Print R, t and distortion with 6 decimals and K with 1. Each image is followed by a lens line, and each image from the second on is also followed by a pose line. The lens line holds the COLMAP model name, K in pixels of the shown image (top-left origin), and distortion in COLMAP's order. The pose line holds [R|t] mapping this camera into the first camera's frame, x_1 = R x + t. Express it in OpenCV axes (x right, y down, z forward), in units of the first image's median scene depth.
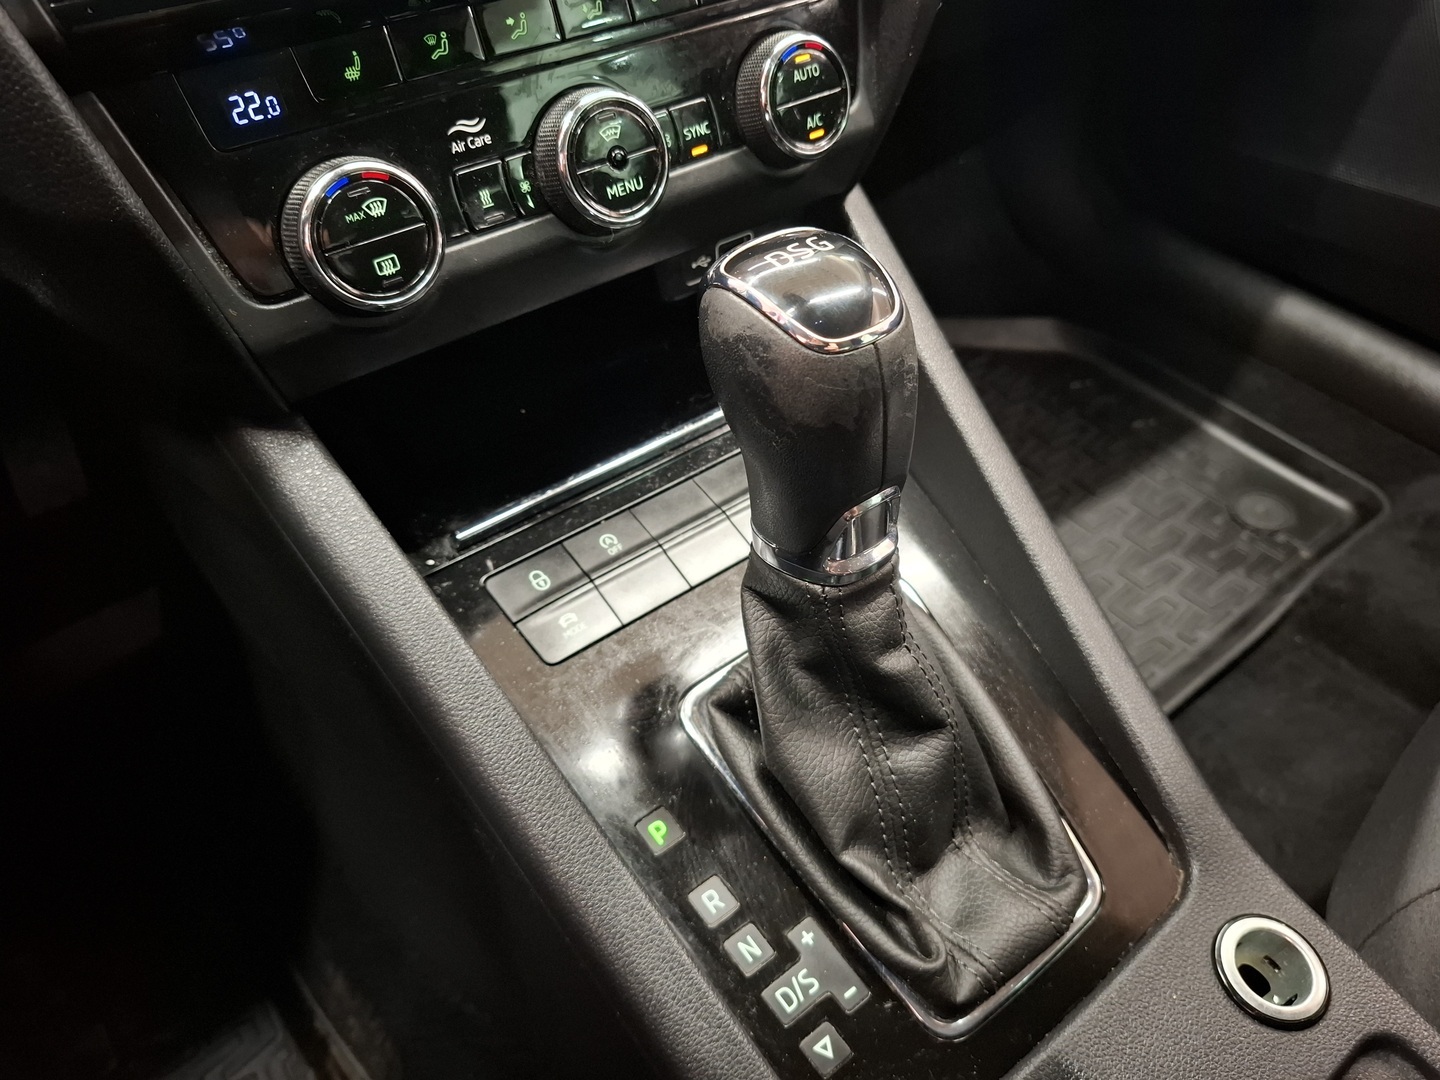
lens RADIAL K [[1066.7, 0, 720.0], [0, 1066.7, 540.0], [0, 0, 1]] dist [0.110851, -0.231732]
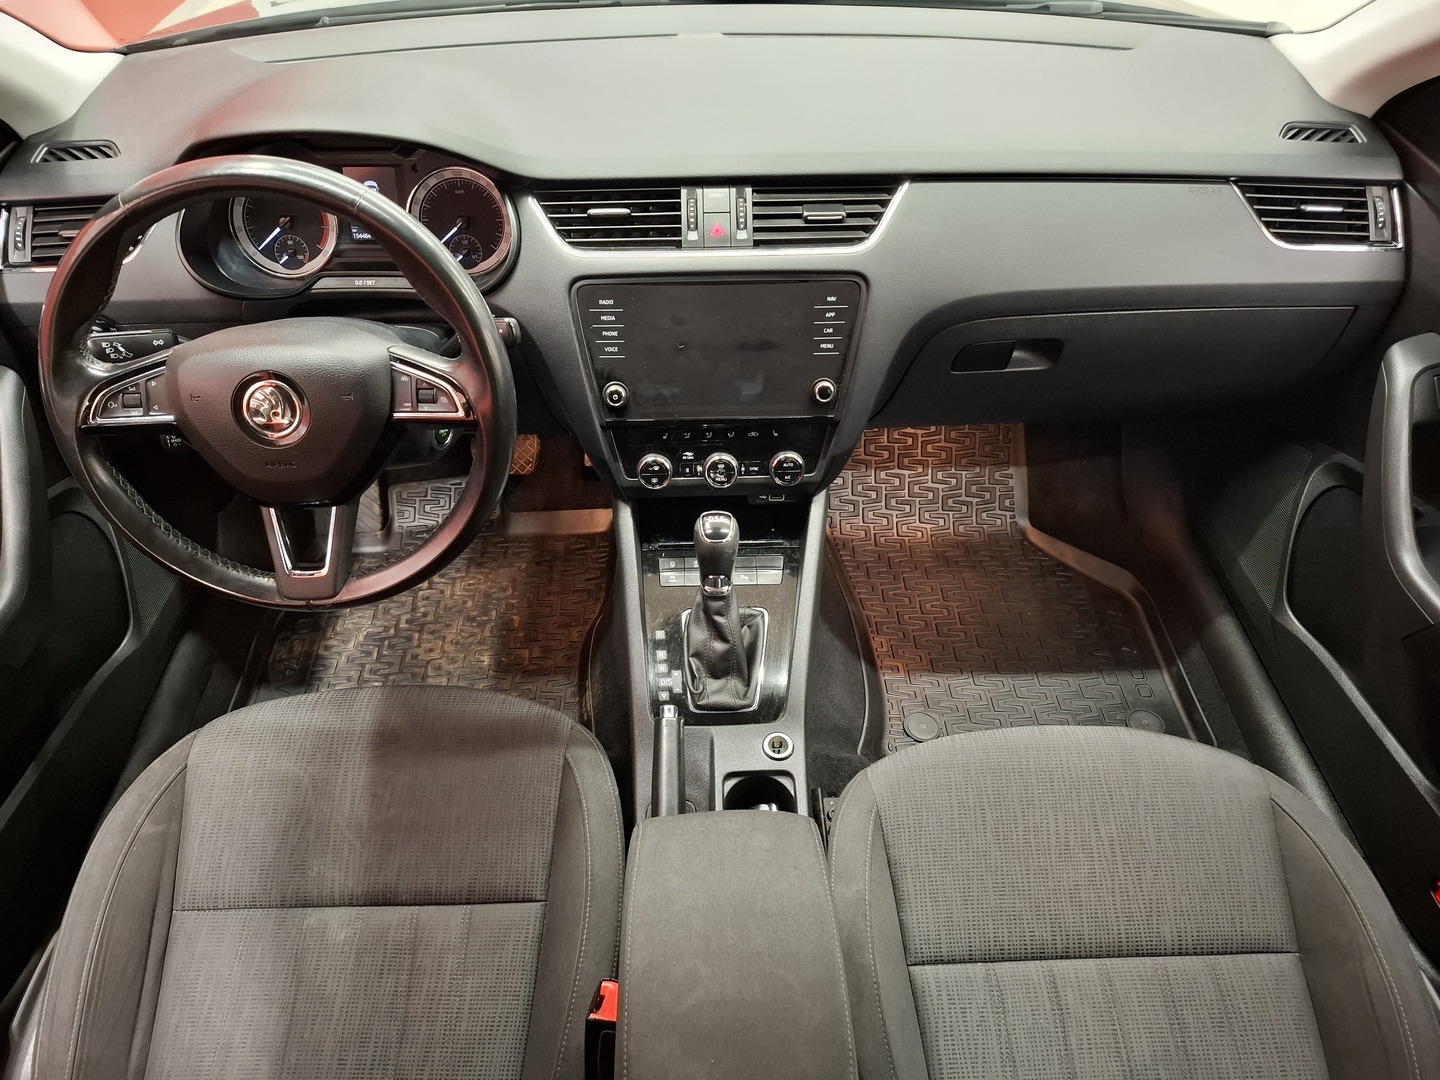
lens RADIAL K [[950.7, 0, 680.7], [0, 950.7, 541.9], [0, 0, 1]] dist [0.053002, -0.055517]
pose [[0.800592, 0.410358, -0.436646, 1.369069], [-0.411348, 0.906250, 0.097481, -0.398194], [0.435713, 0.101571, 0.894336, -2.071407]]
